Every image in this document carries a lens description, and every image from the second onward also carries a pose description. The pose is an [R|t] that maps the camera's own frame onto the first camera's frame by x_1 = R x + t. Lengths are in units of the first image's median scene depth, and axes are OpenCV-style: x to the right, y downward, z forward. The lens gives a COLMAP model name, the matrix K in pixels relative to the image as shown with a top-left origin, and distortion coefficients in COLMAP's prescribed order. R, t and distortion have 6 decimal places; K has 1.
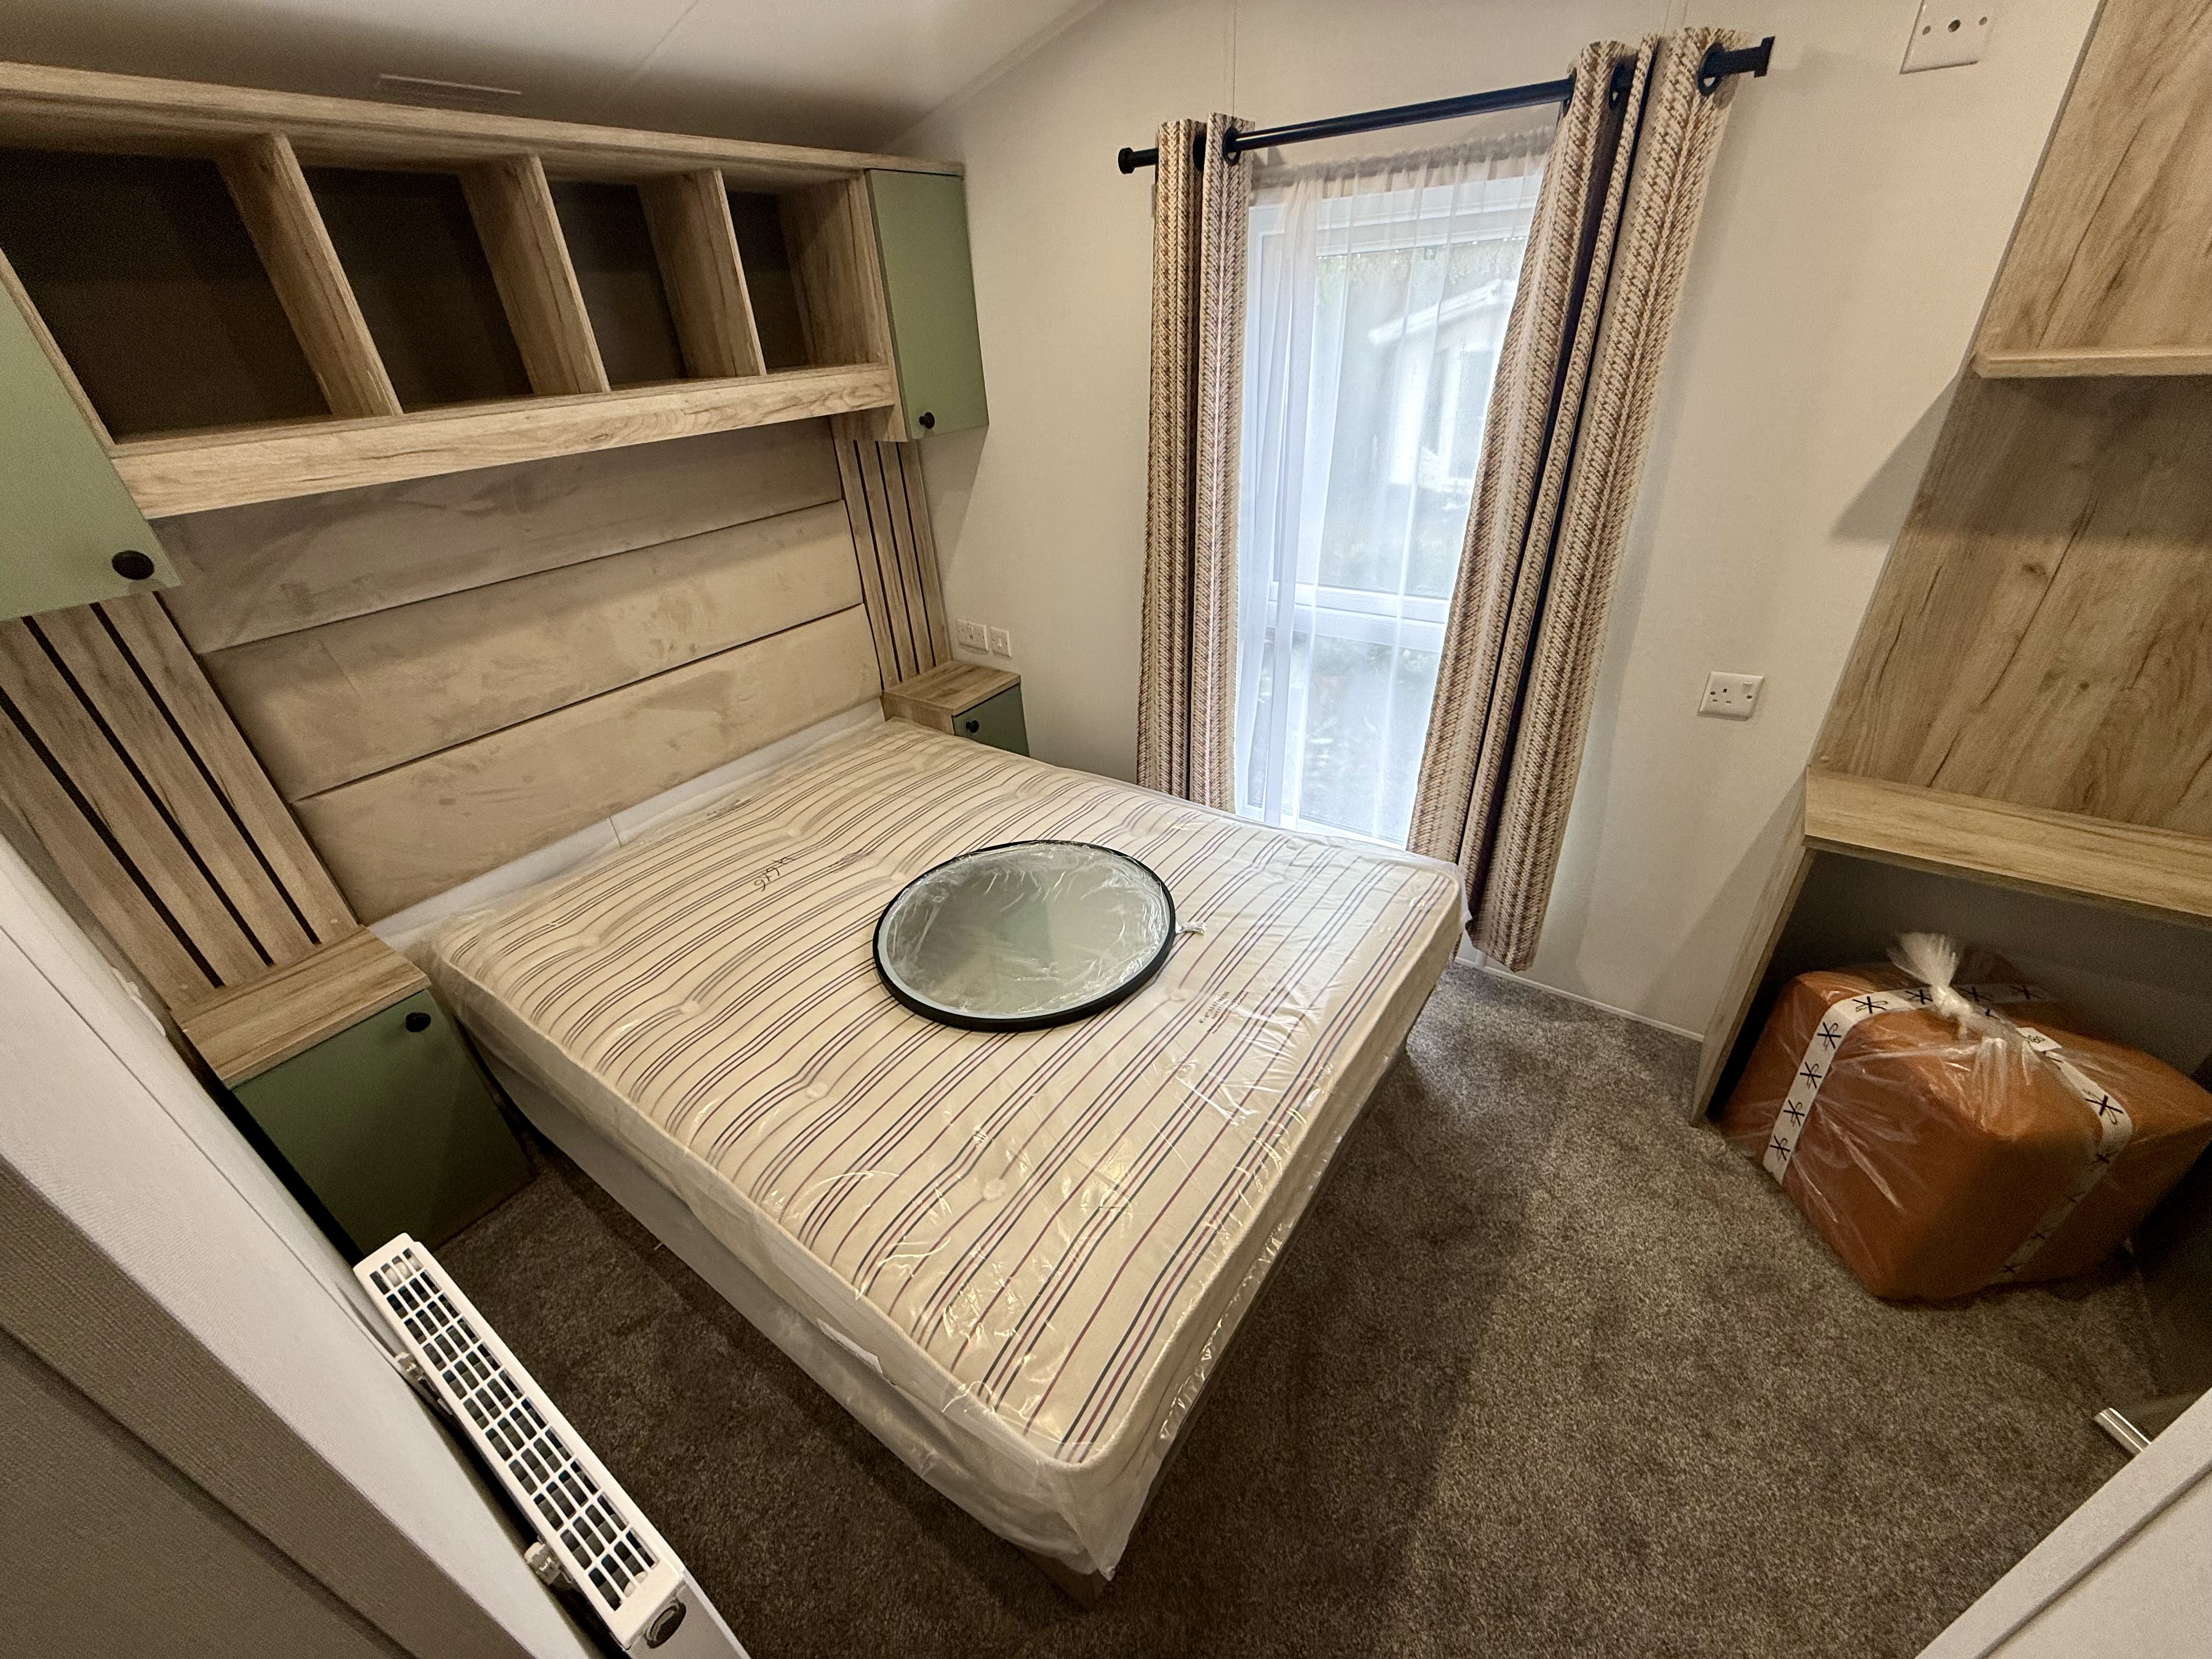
lens RADIAL K [[879.3, 0, 1108.6], [0, 879.3, 838.0], [0, 0, 1]] dist [0.002020, -0.000330]
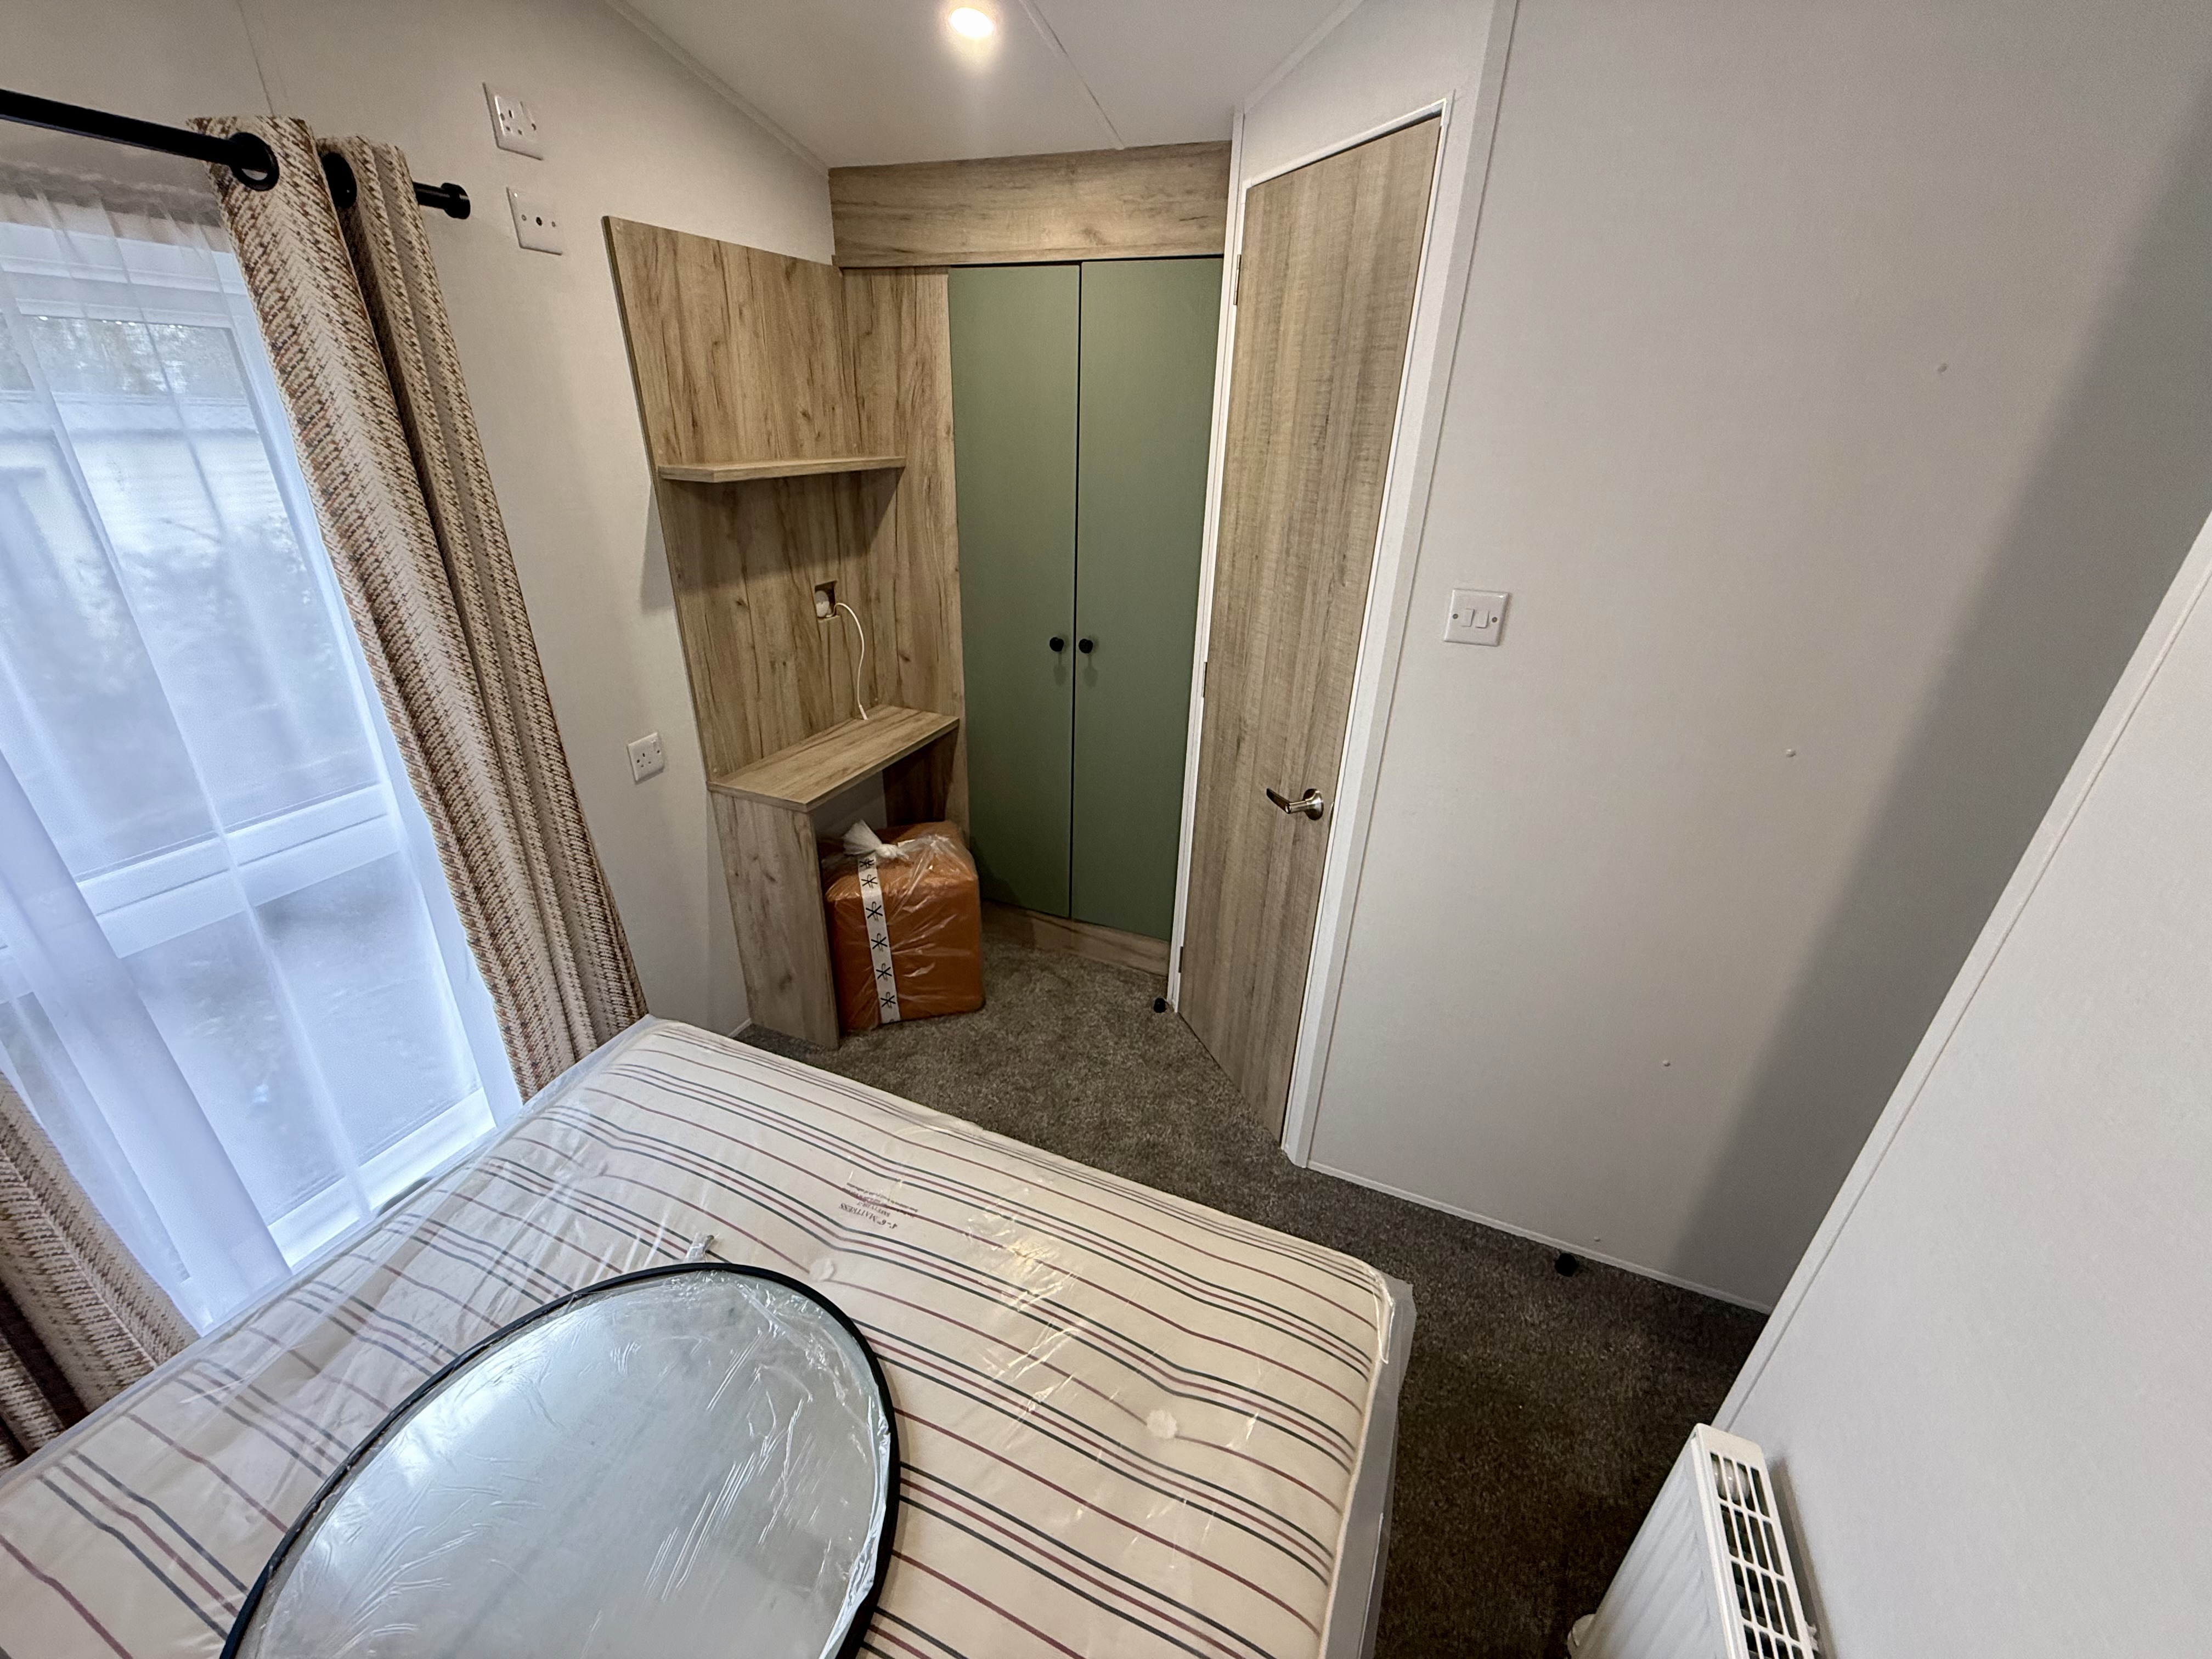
lens RADIAL K [[879.3, 0, 1088.2], [0, 879.3, 843.4], [0, 0, 1]] dist [0.002020, -0.000330]
pose [[-0.214335, -0.378845, 0.900298, -0.542550], [0.497328, 0.750969, 0.434407, -0.329038], [-0.840669, 0.540852, 0.027451, 0.631293]]
